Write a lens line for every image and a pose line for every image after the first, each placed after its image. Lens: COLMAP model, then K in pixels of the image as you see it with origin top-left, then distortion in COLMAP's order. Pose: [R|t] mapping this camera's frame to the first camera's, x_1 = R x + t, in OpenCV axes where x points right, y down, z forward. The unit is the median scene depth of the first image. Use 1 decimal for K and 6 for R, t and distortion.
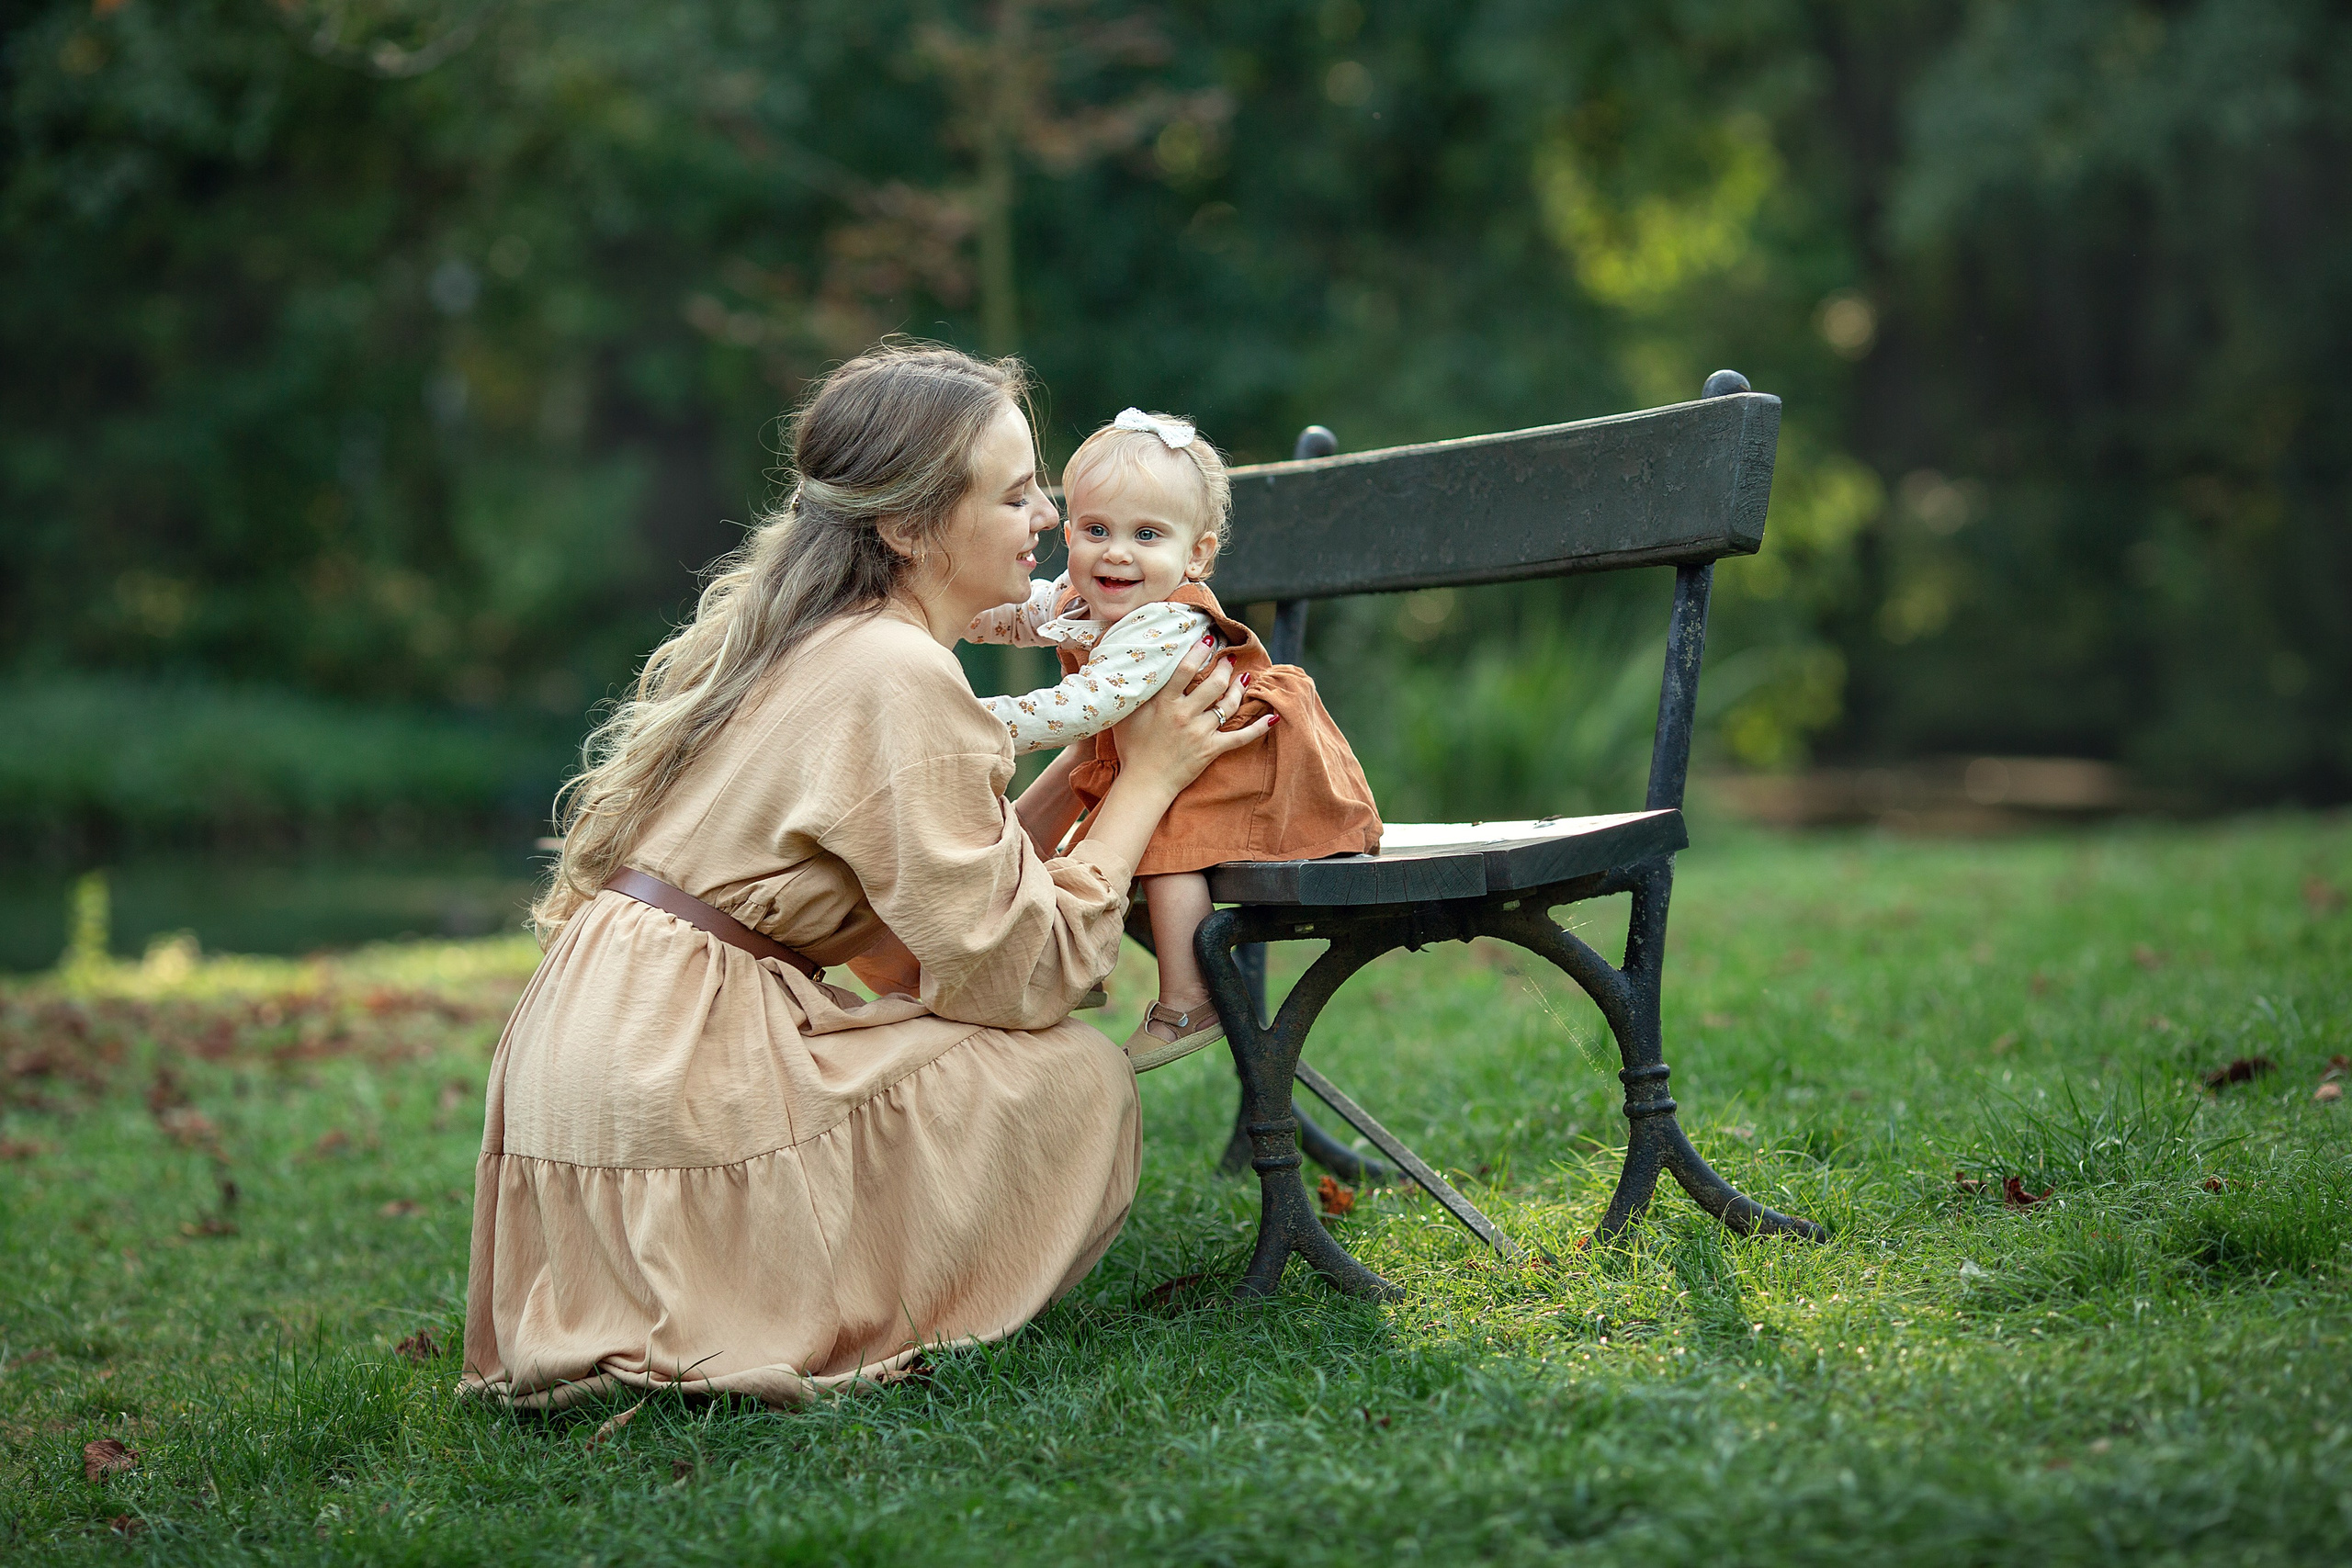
lens RADIAL K [[10466.6, 0, 1176.0], [0, 10466.6, 784.0], [0, 0, 1]] dist [0.116924, -9.037921]
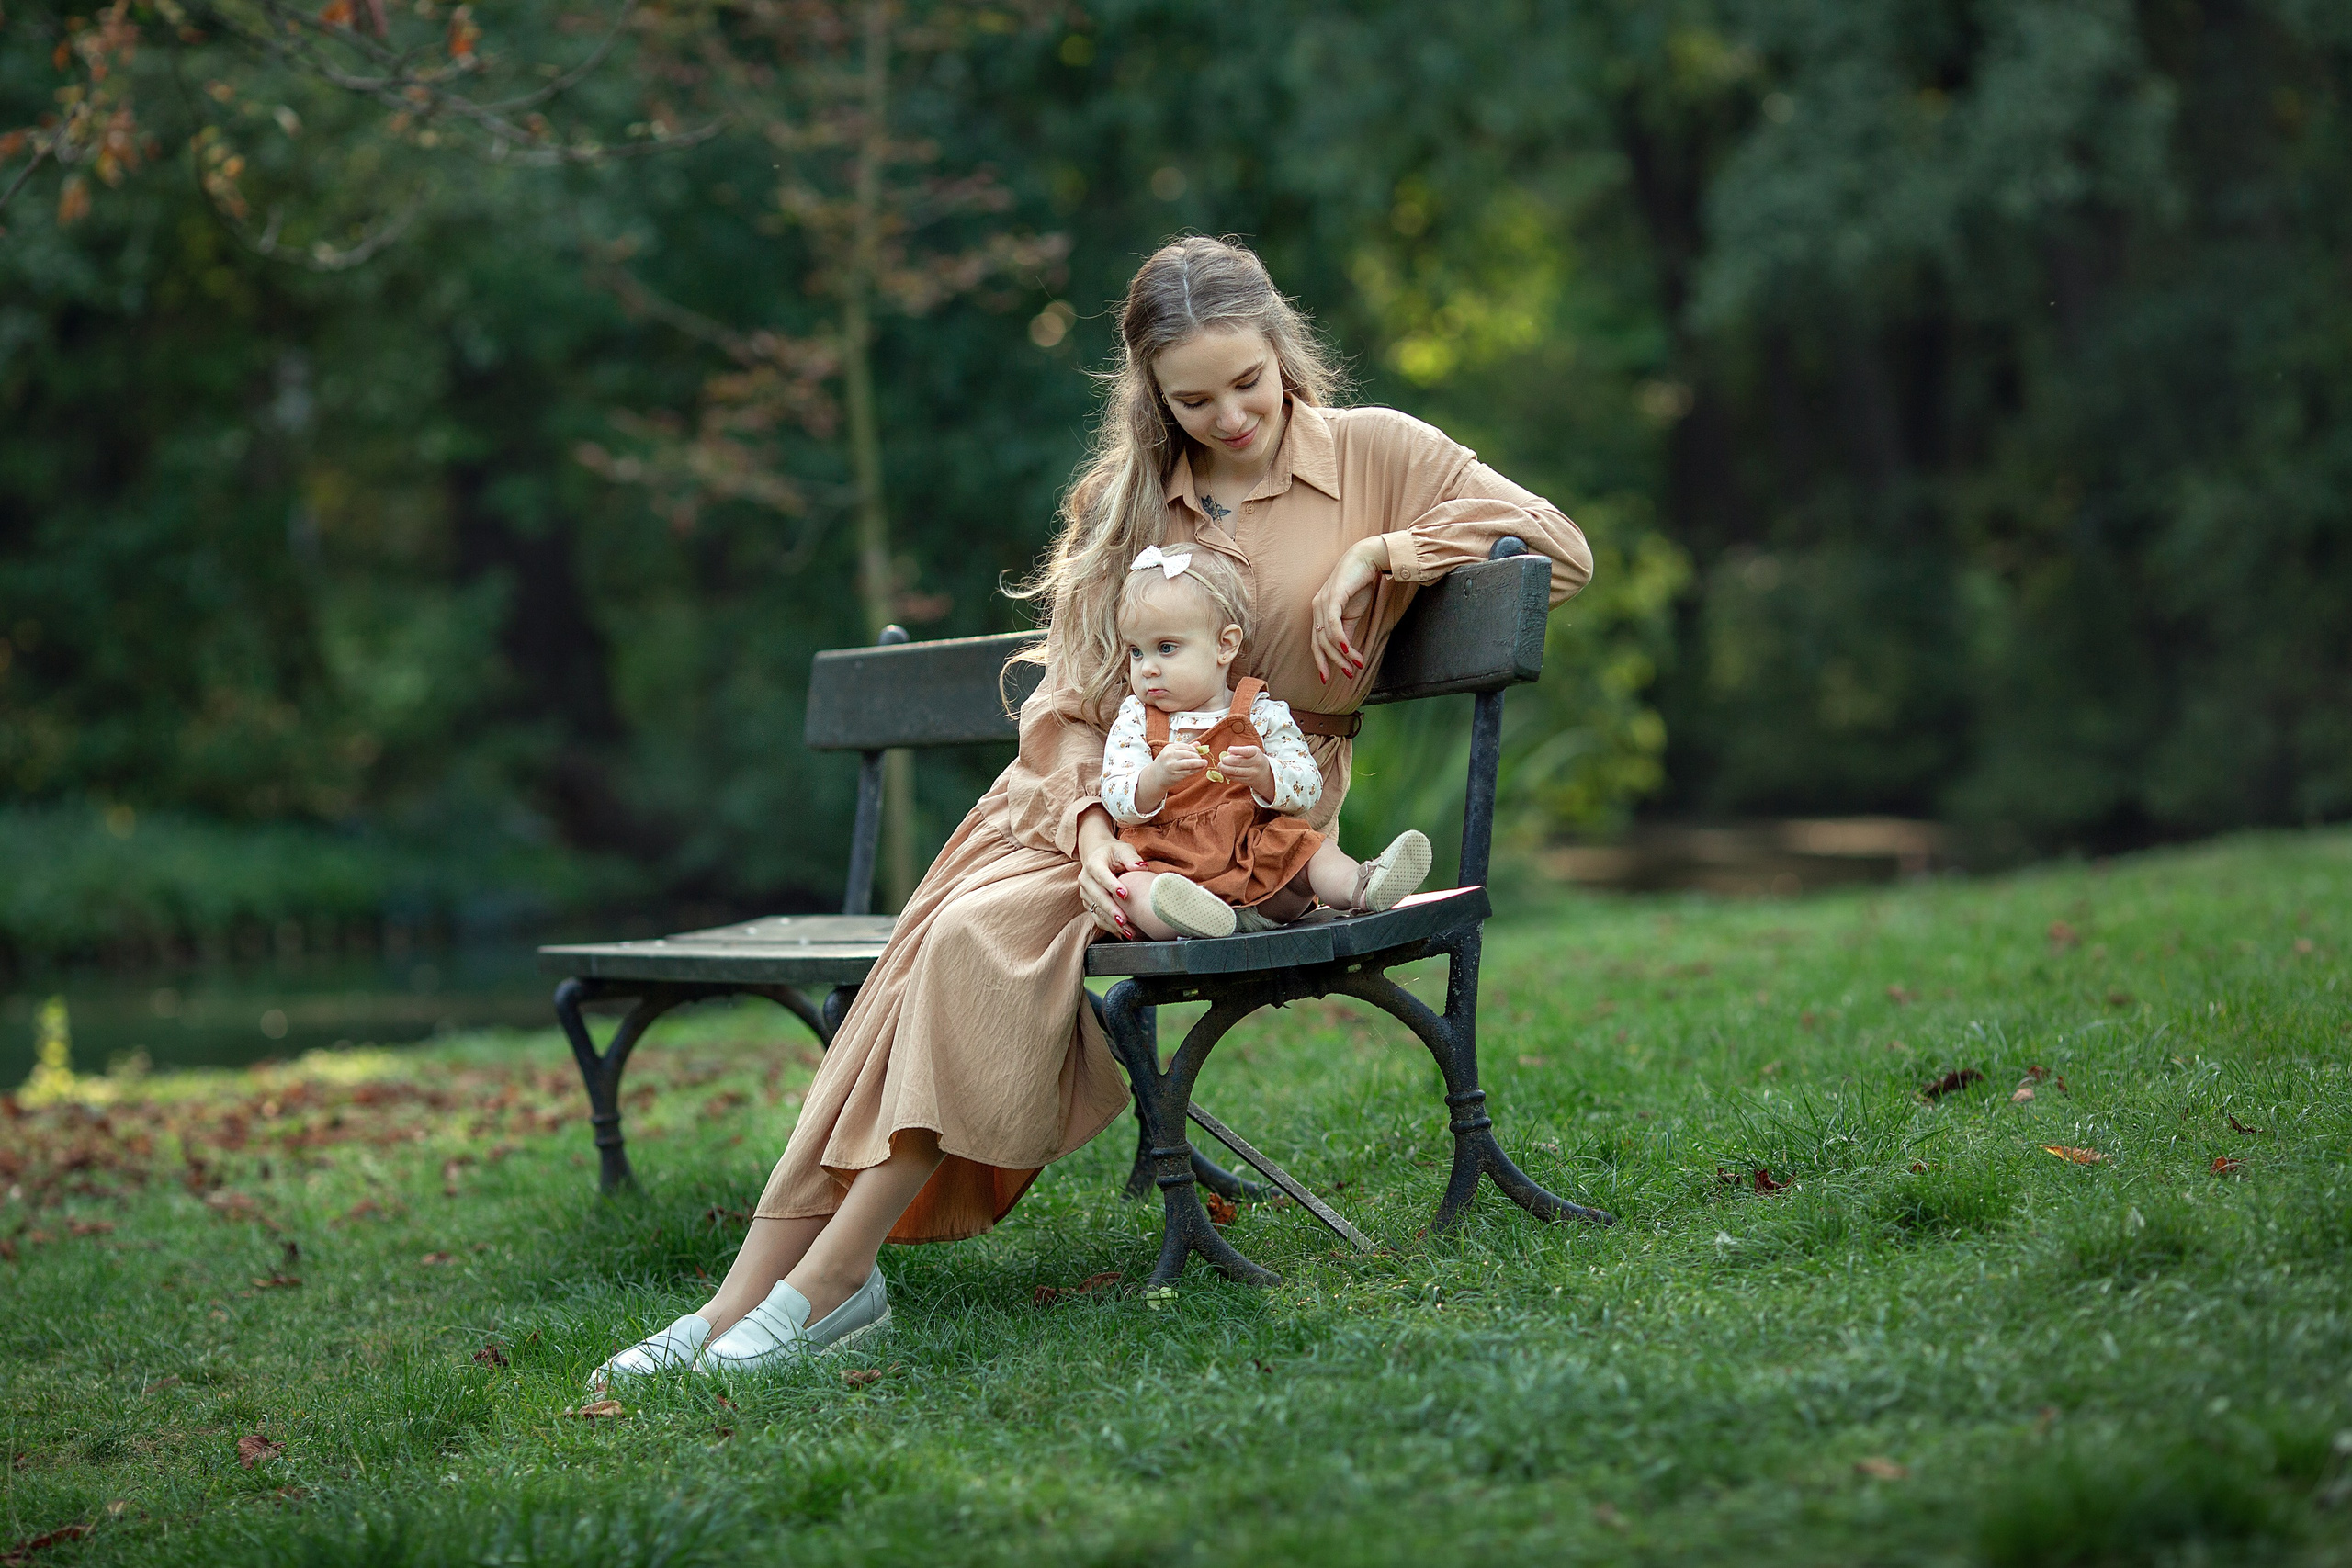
lens RADIAL K [[10466.6, 0, 1176.0], [0, 10466.6, 784.0], [0, 0, 1]] dist [0.116924, -9.037921]
pose [[0.999160, -0.038013, 0.015326, -0.006938], [0.038131, 0.999245, -0.007455, -0.001749], [-0.015031, 0.008033, 0.999855, -0.228872]]
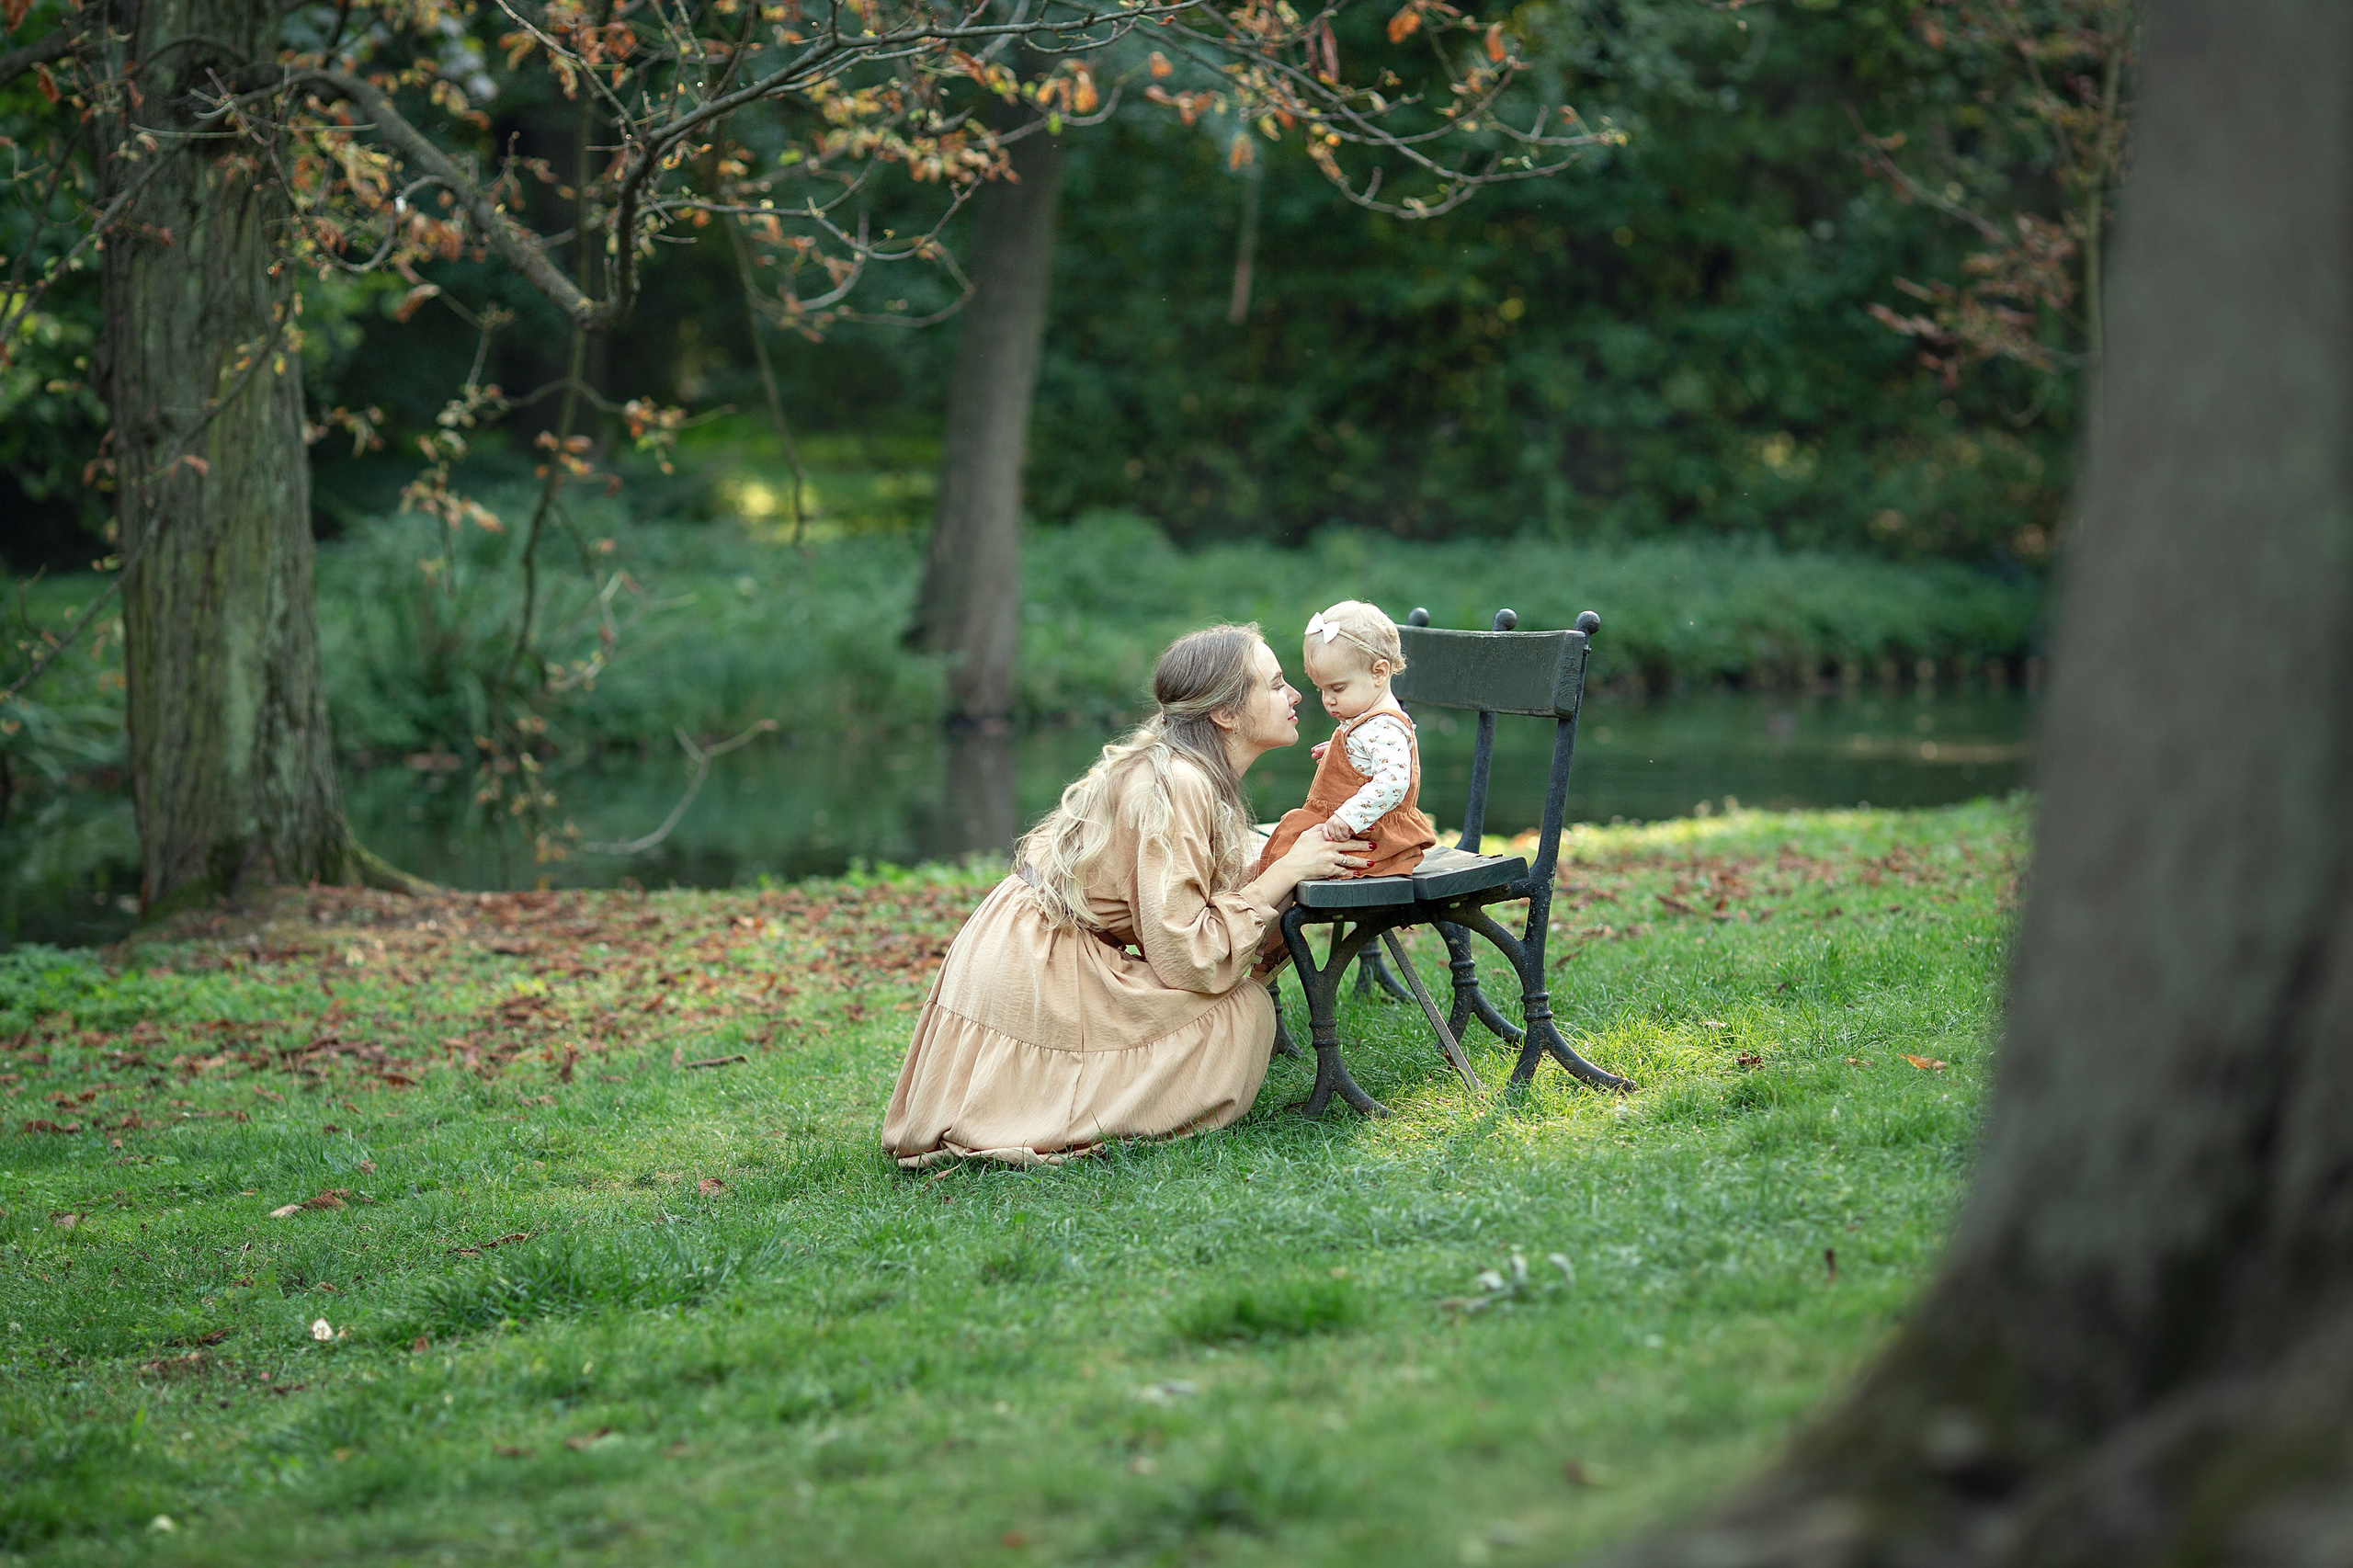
lens RADIAL K [[10471.9, 0, 1176.5], [0, 10471.9, 784.0], [0, 0, 1]] dist [0.116924, -9.037921]
pose [[0.982641, 0.003027, -0.185494, 0.286210], [0.001069, 0.999758, 0.021975, -0.044039], [0.185516, -0.021791, 0.982400, -0.709997]]
